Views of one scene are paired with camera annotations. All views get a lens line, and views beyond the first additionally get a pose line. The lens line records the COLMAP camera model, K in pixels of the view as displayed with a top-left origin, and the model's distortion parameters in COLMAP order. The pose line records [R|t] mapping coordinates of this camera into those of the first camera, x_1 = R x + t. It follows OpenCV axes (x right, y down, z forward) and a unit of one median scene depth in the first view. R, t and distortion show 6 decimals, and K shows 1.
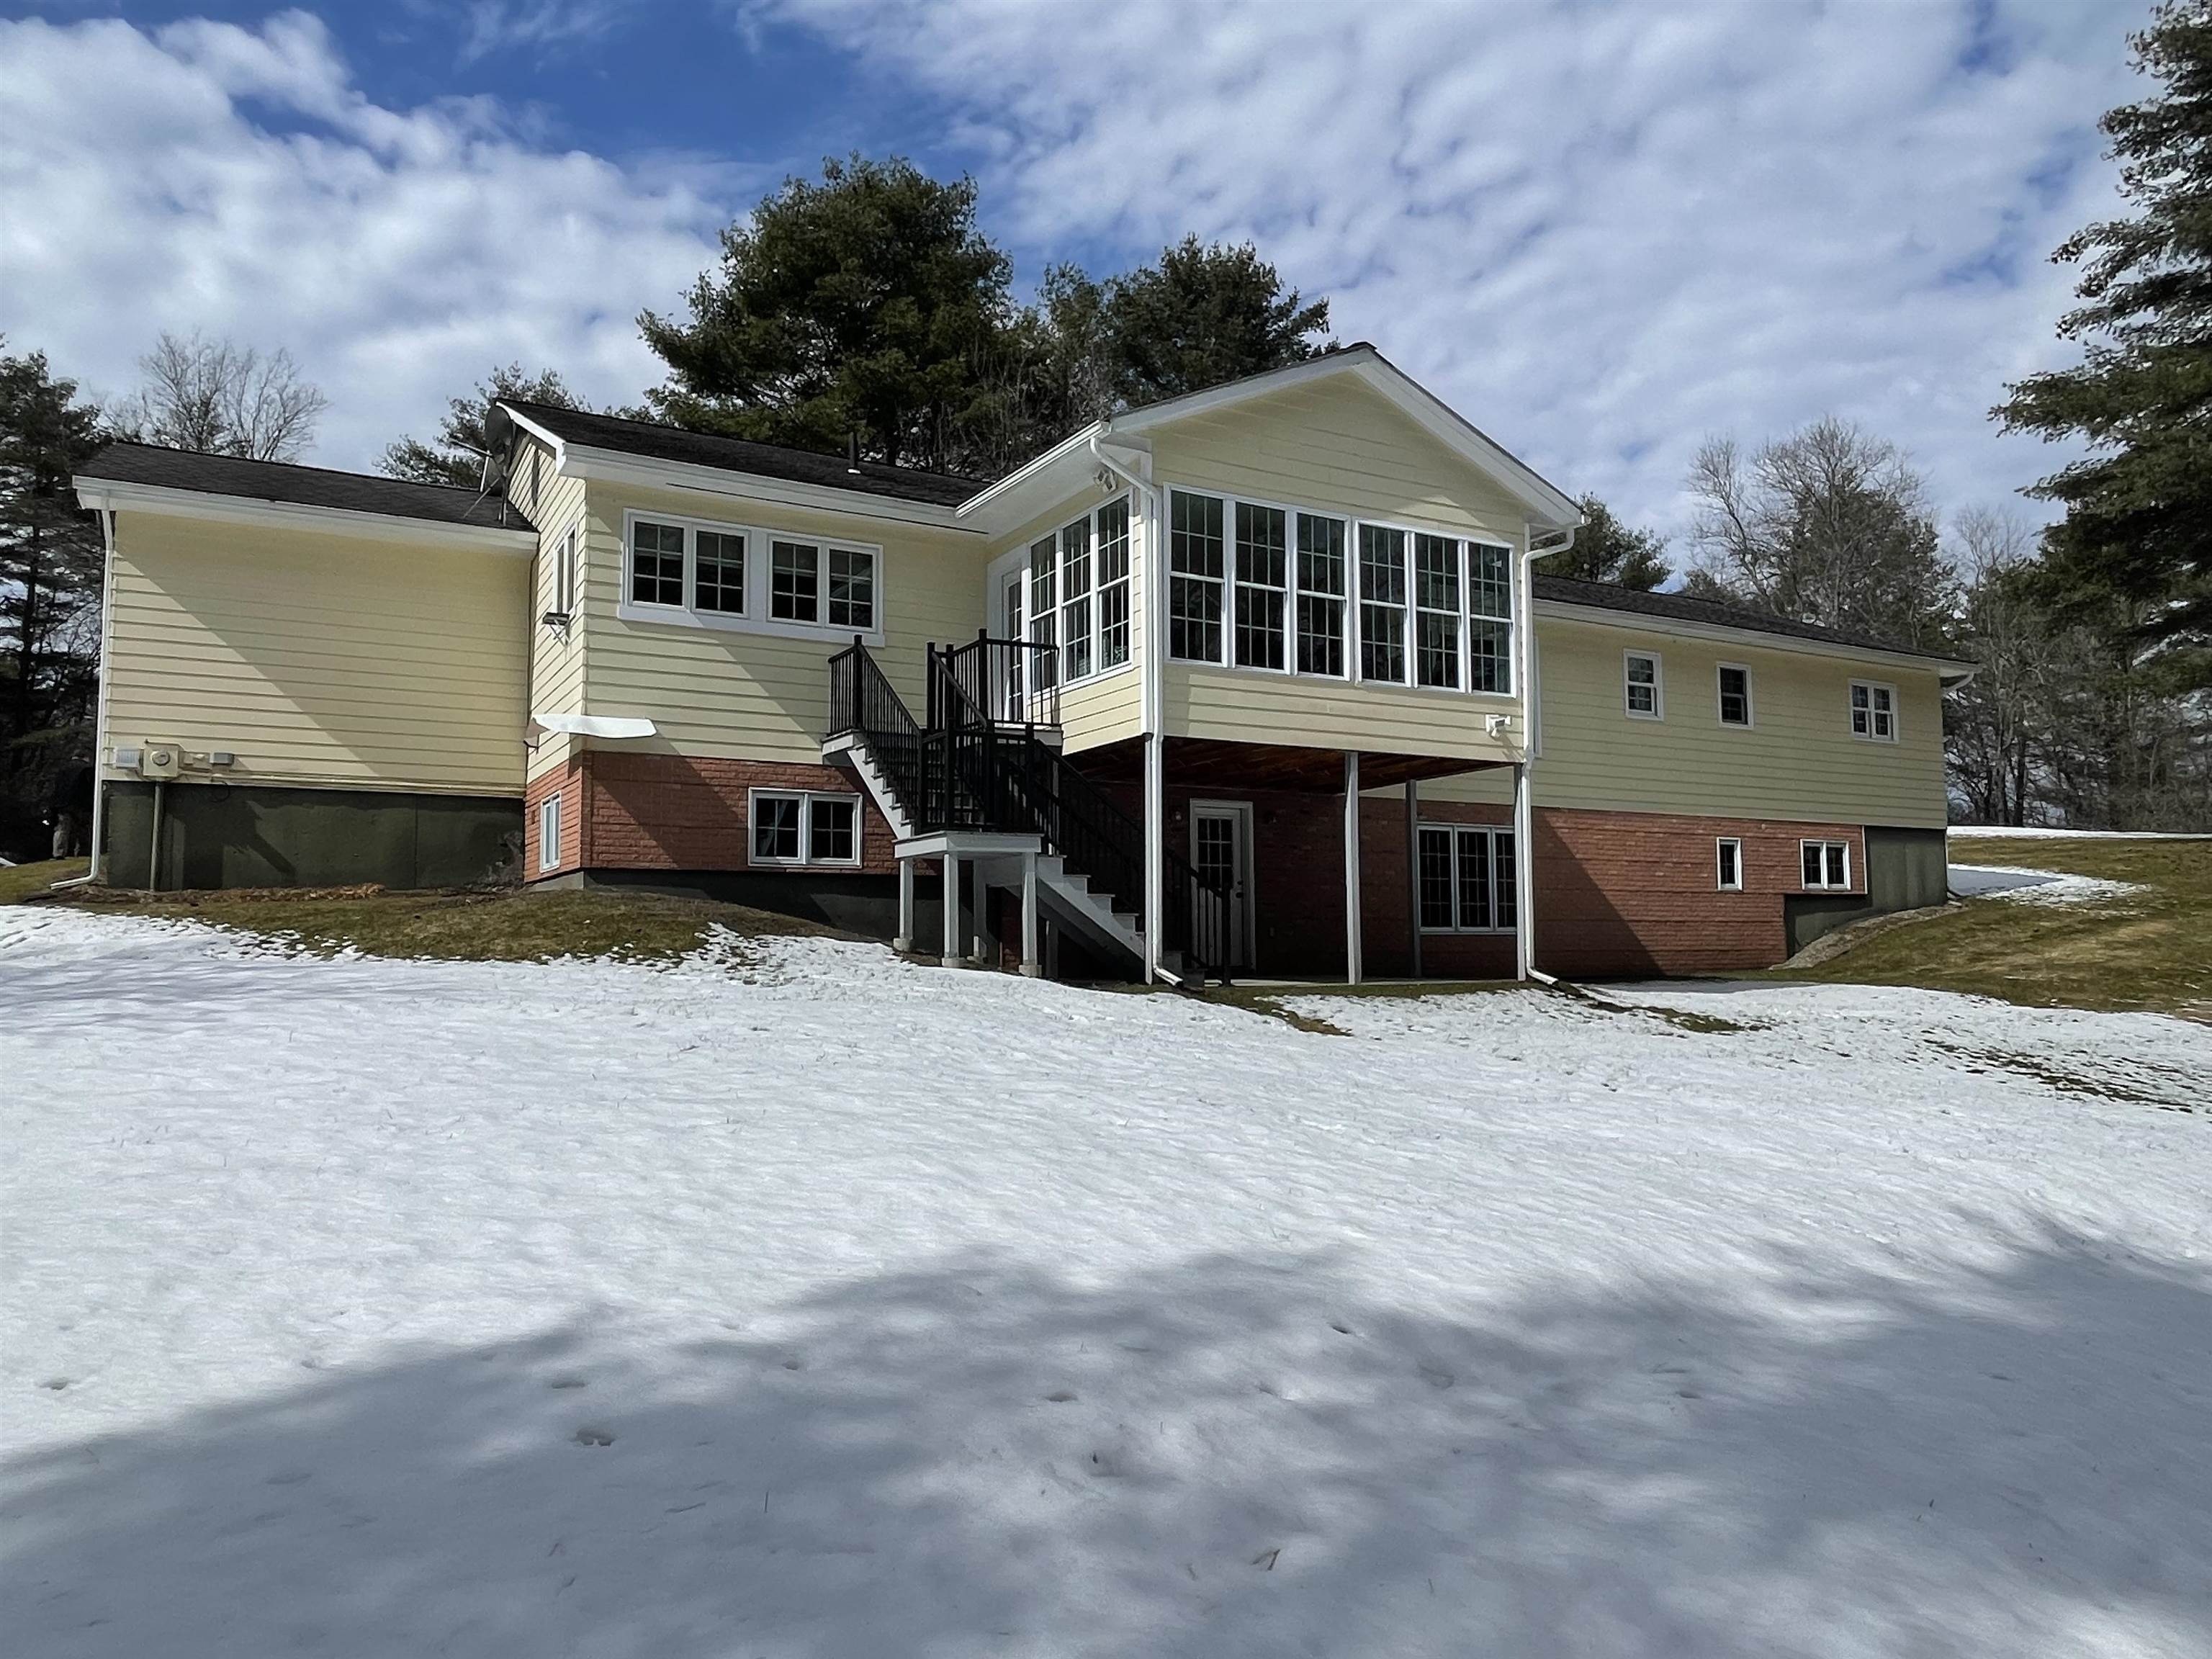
lens RADIAL K [[1462.8, 0, 1103.4], [0, 1462.8, 829.4], [0, 0, 1]] dist [0.009793, 0.006268]
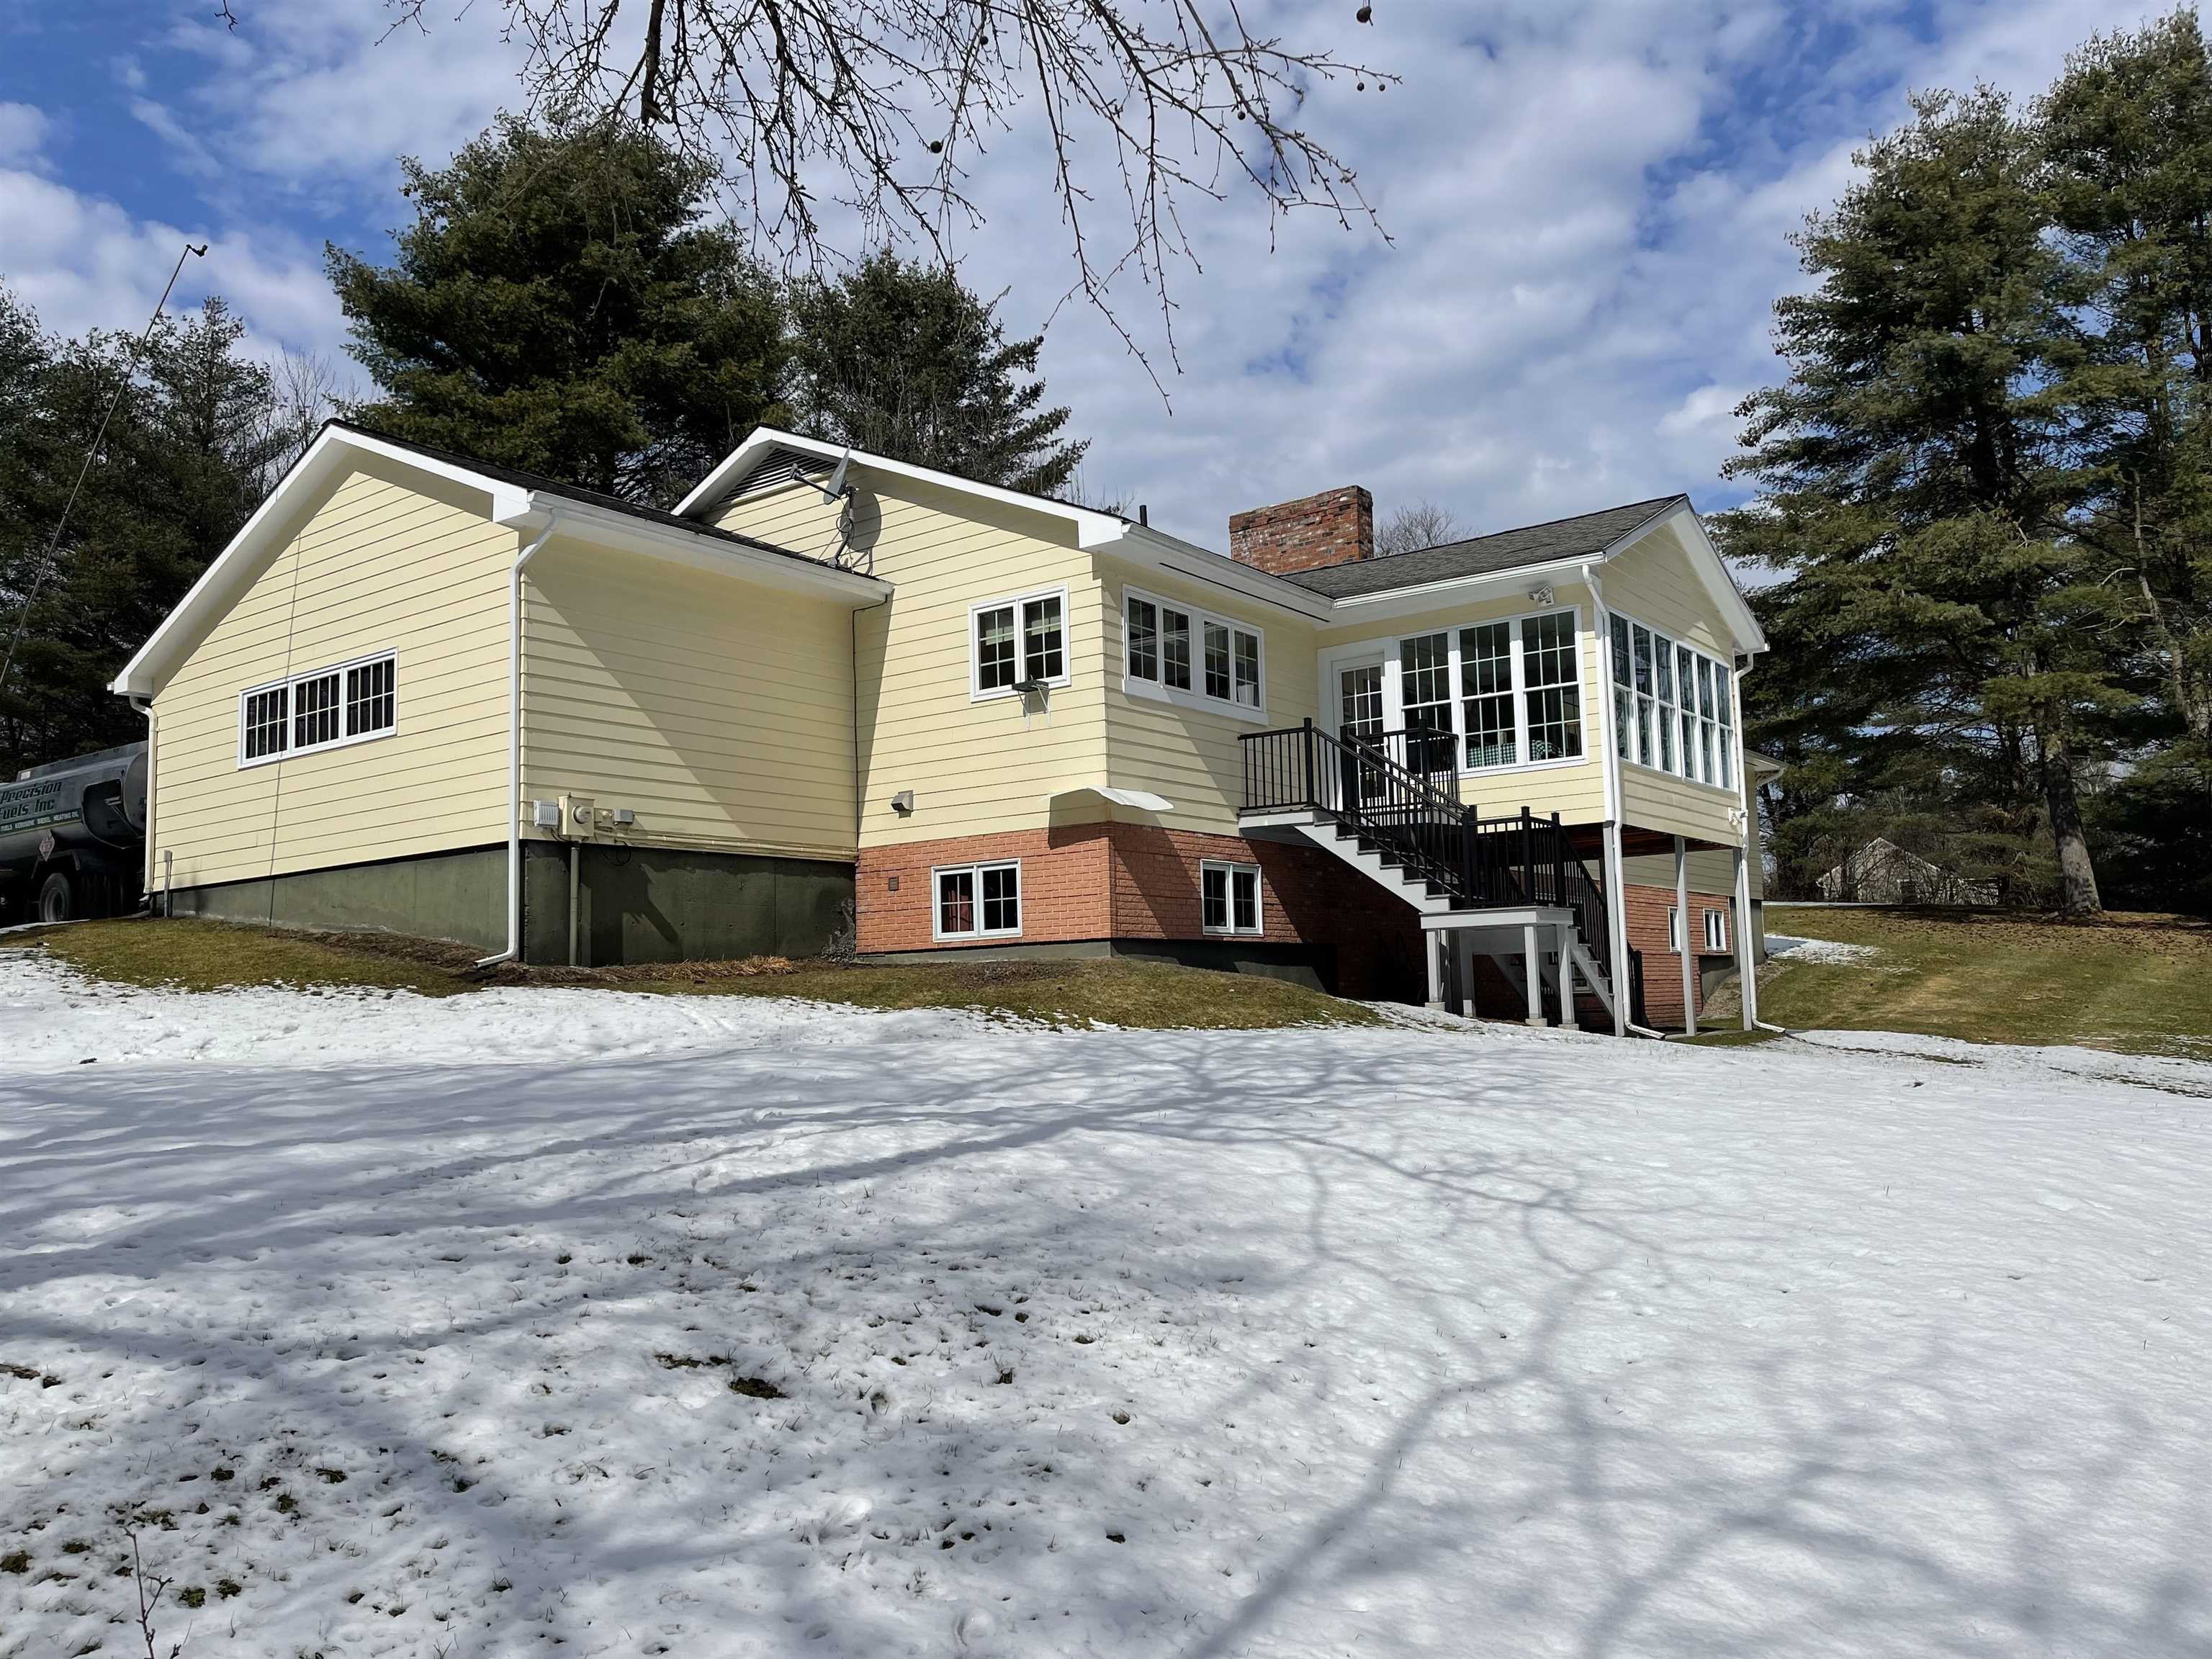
lens RADIAL K [[1658.8, 0, 1105.7], [0, 1658.8, 839.2], [0, 0, 1]] dist [0.062469, 0.000220]
pose [[0.916888, 0.019988, 0.398645, -0.734274], [-0.009286, 0.999543, -0.028758, -0.008003], [-0.399037, 0.022666, 0.916654, -0.044249]]
